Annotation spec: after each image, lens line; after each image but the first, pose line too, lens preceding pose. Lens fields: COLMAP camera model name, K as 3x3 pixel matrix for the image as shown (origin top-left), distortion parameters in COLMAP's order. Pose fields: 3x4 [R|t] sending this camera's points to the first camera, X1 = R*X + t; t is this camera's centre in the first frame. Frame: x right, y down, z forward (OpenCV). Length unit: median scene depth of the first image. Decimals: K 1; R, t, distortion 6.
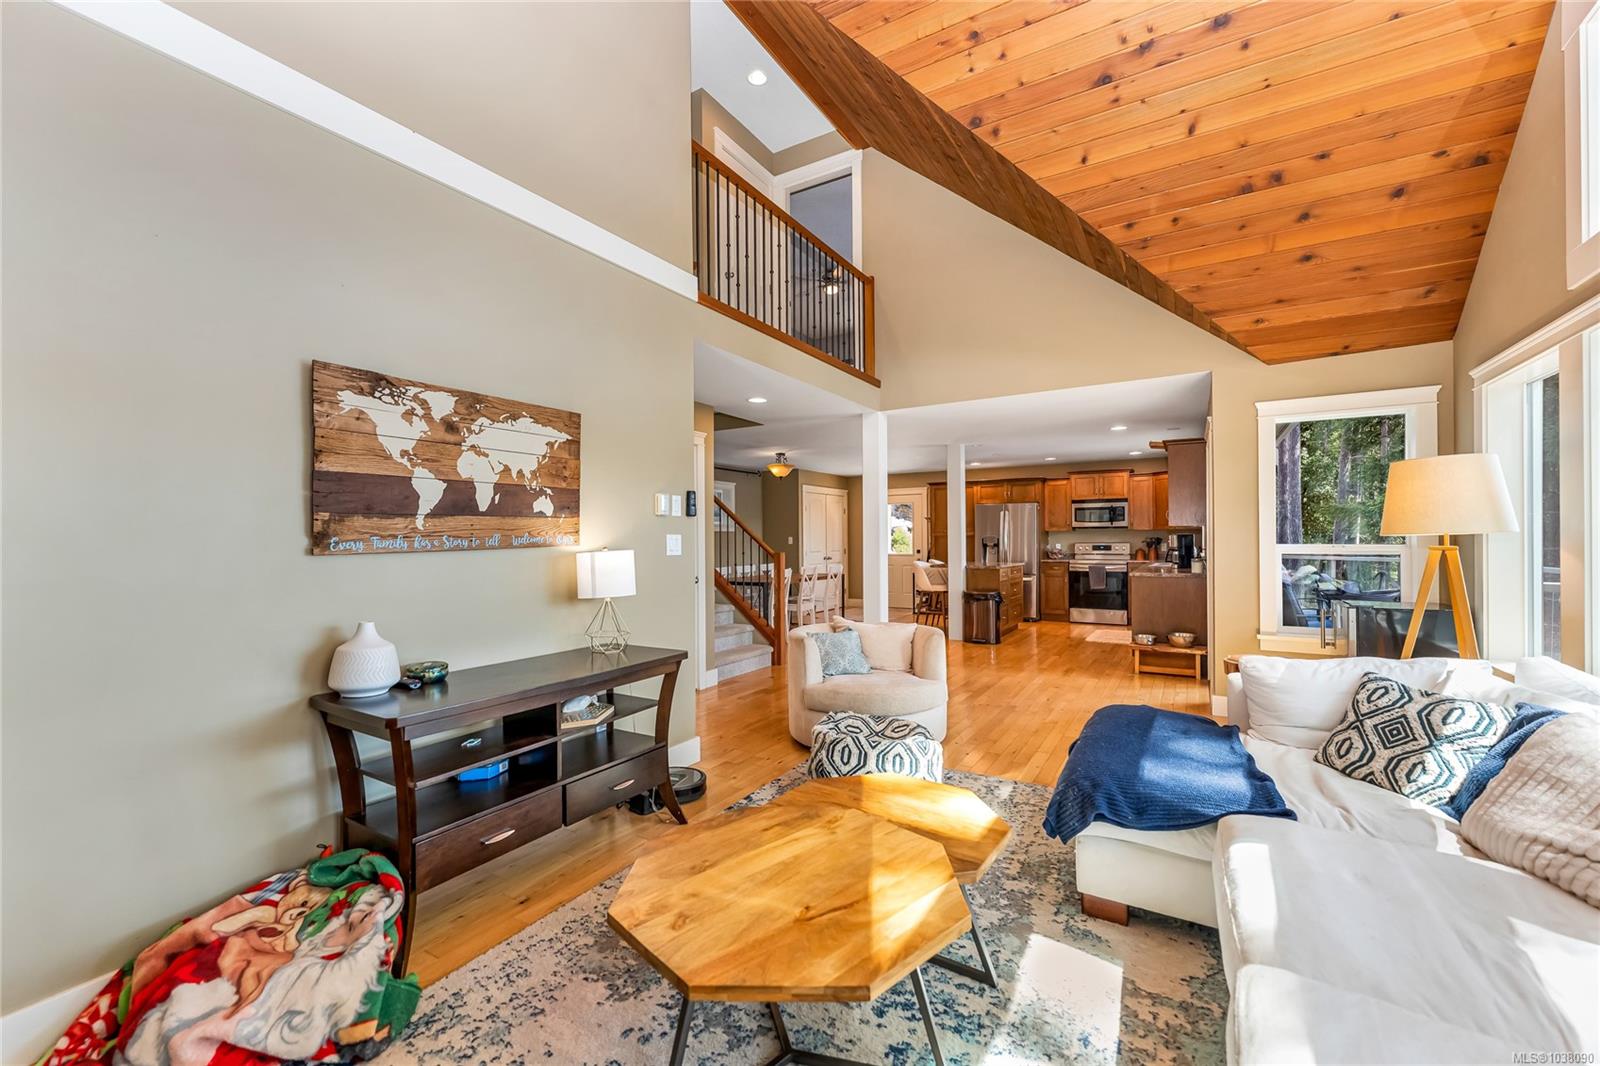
lens RADIAL K [[646.1, 0, 797.2], [0, 646.1, 535.5], [0, 0, 1]] dist [-0.004201, -0.000124]
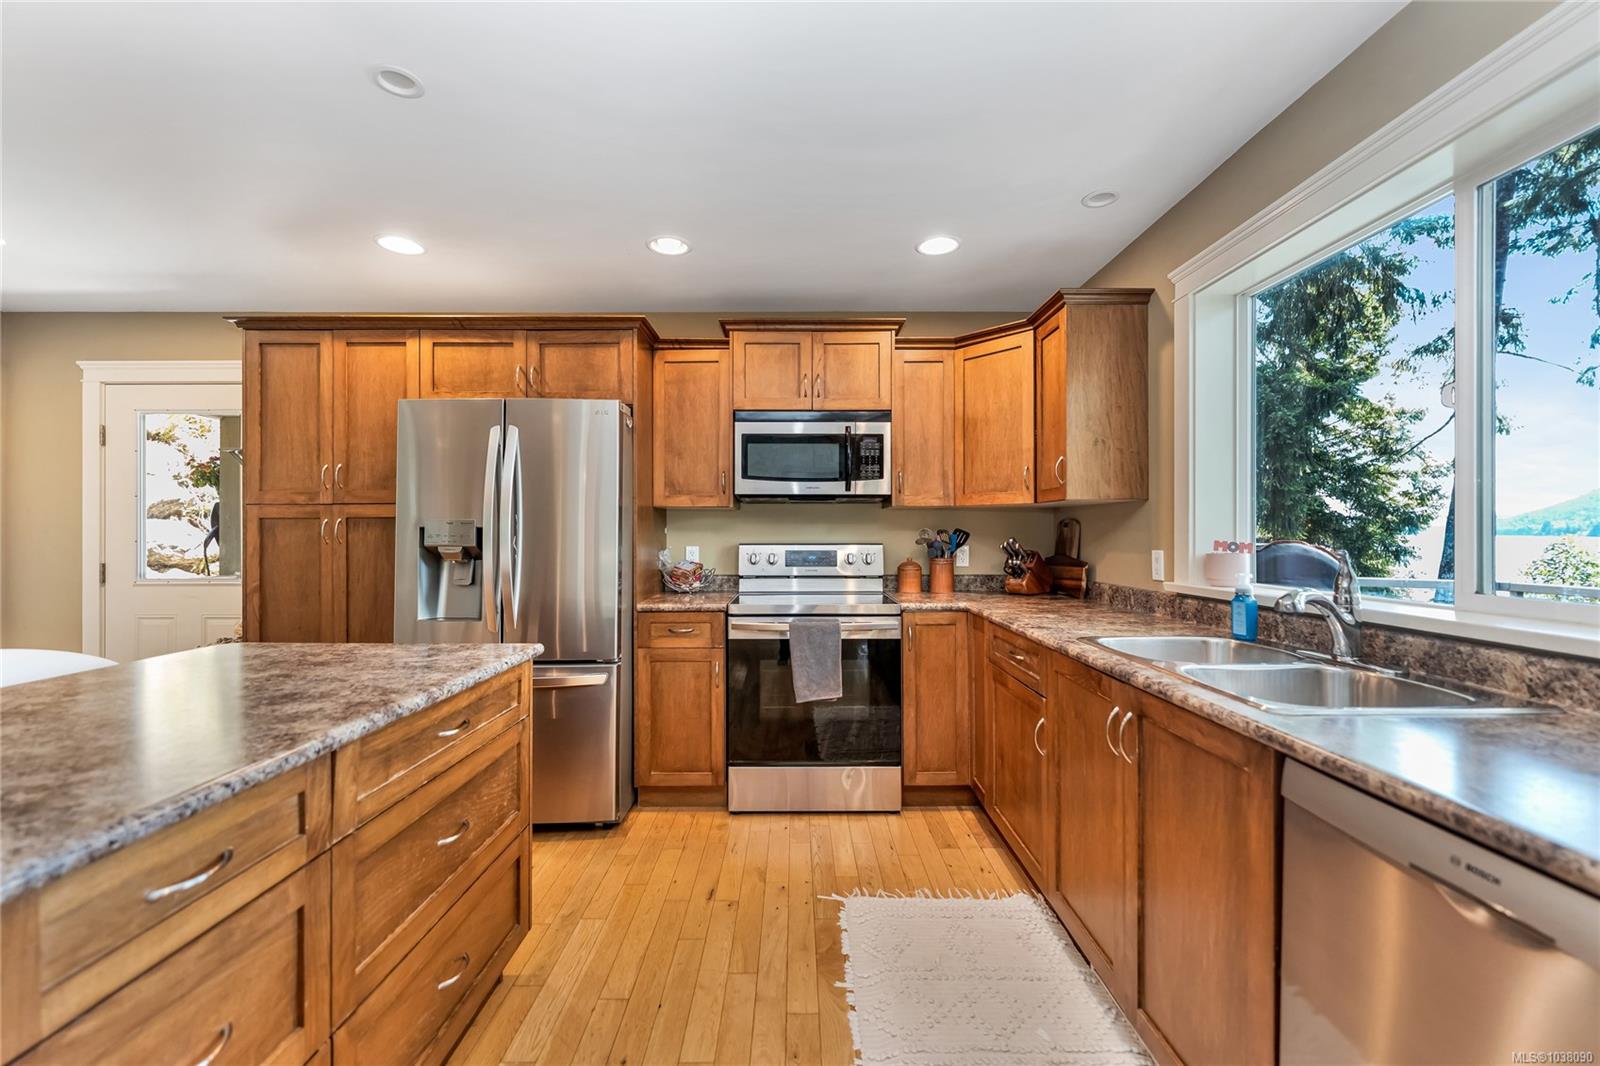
lens RADIAL K [[635.8, 0, 795.5], [0, 635.8, 532.2], [0, 0, 1]] dist [0.000044, -0.000171]
pose [[0.851934, 0.007391, 0.523596, 0.292075], [-0.007545, 0.999970, -0.001839, 0.005660], [-0.523594, -0.002384, 0.851964, 0.728517]]
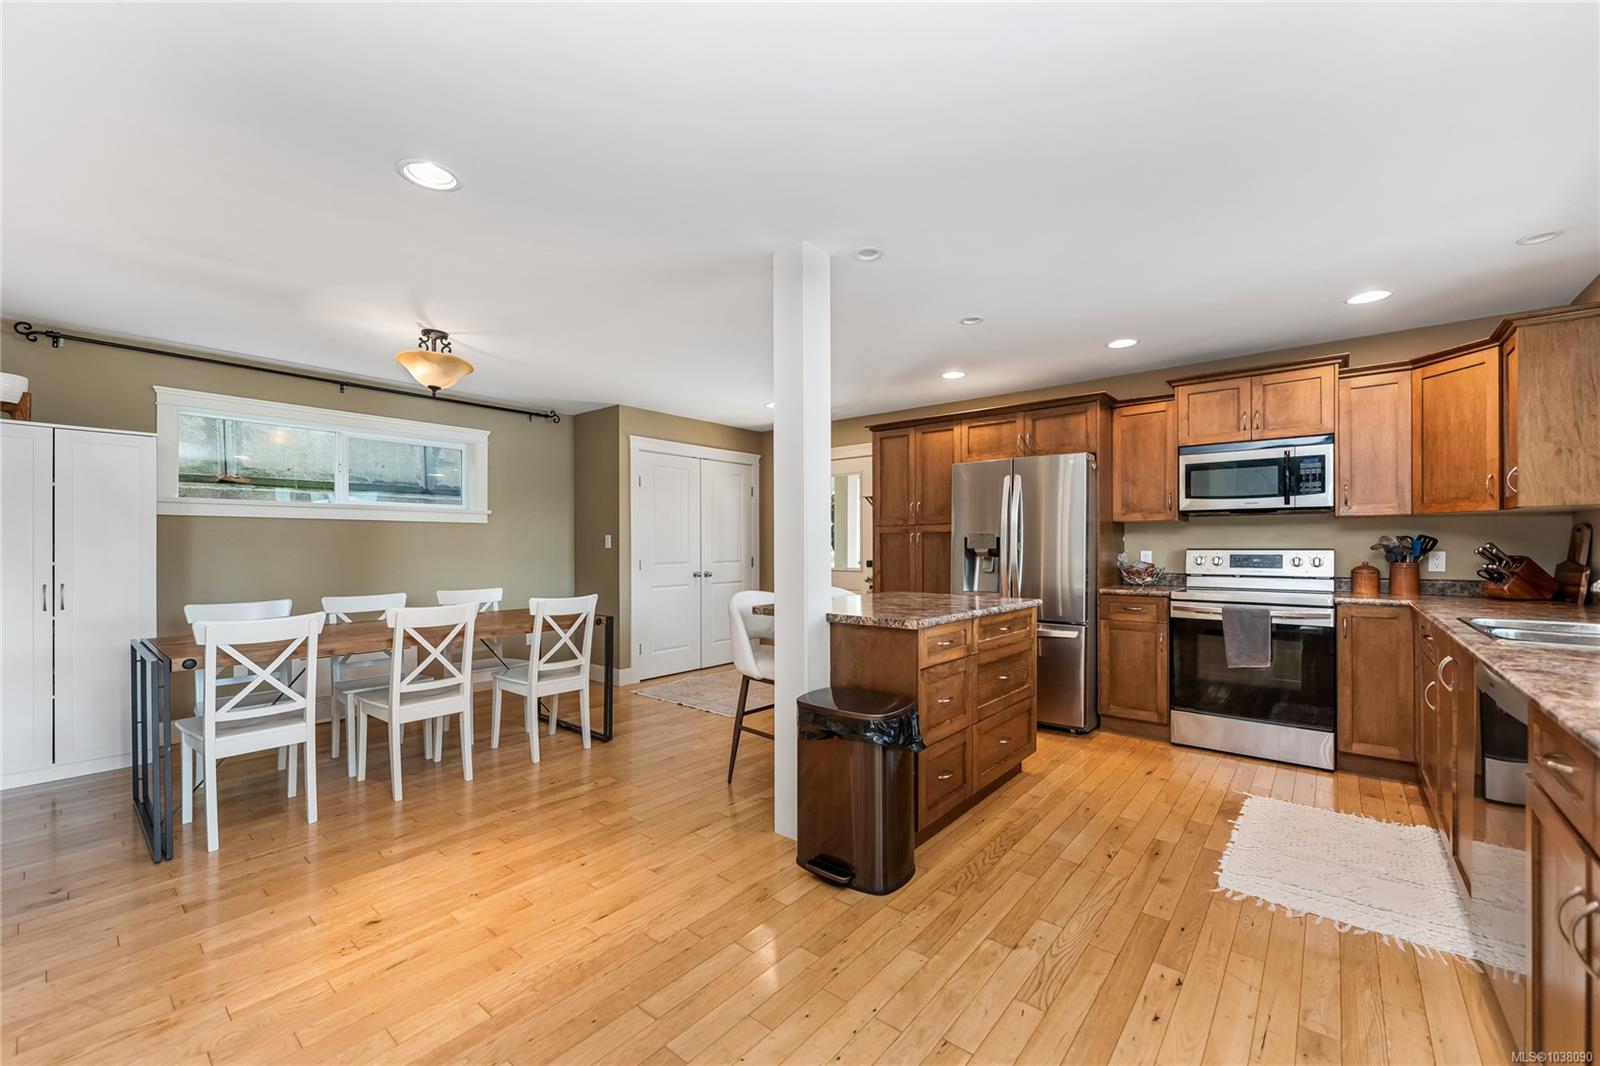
lens RADIAL K [[636.9, 0, 800.4], [0, 636.9, 545.9], [0, 0, 1]] dist [-0.002528, -0.000173]
pose [[0.989414, 0.005730, -0.145006, 0.246686], [-0.005057, 0.999975, 0.005009, 0.008645], [0.145031, -0.004223, 0.989418, 0.565080]]
